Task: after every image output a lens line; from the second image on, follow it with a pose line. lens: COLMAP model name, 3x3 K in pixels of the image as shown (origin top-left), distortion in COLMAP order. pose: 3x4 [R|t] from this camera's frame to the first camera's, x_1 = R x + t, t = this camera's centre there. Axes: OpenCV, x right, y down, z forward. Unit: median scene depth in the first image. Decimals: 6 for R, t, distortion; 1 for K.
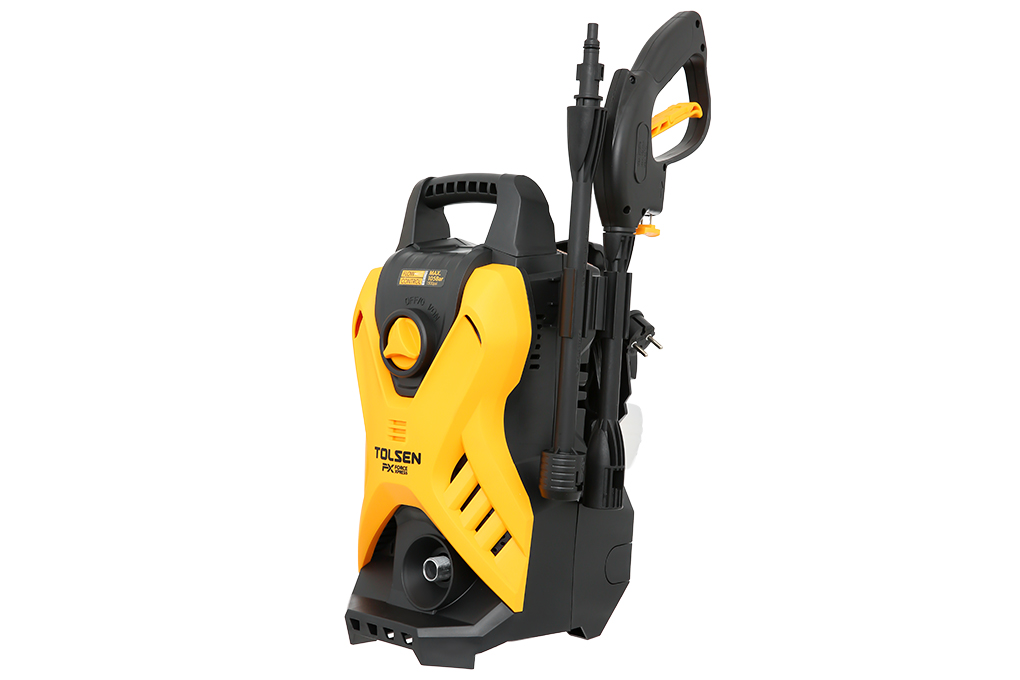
lens RADIAL K [[1935.1, 0, 509.9], [0, 1935.1, 338.5], [0, 0, 1]] dist [0.003434, 0.000000]
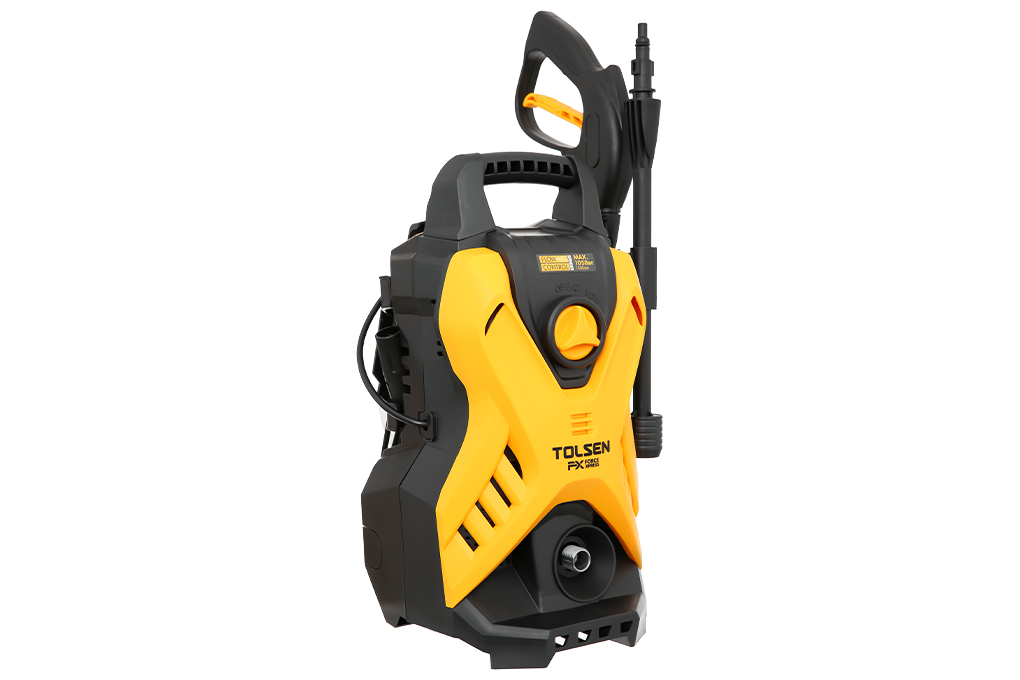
lens RADIAL K [[1833.7, 0, 509.9], [0, 1833.7, 340.7], [0, 0, 1]] dist [-0.007473, 0.000000]
pose [[-0.066195, -0.081893, 0.994440, -0.950302], [0.048539, 0.995182, 0.085185, -0.071864], [-0.996625, 0.053908, -0.061901, 1.089313]]
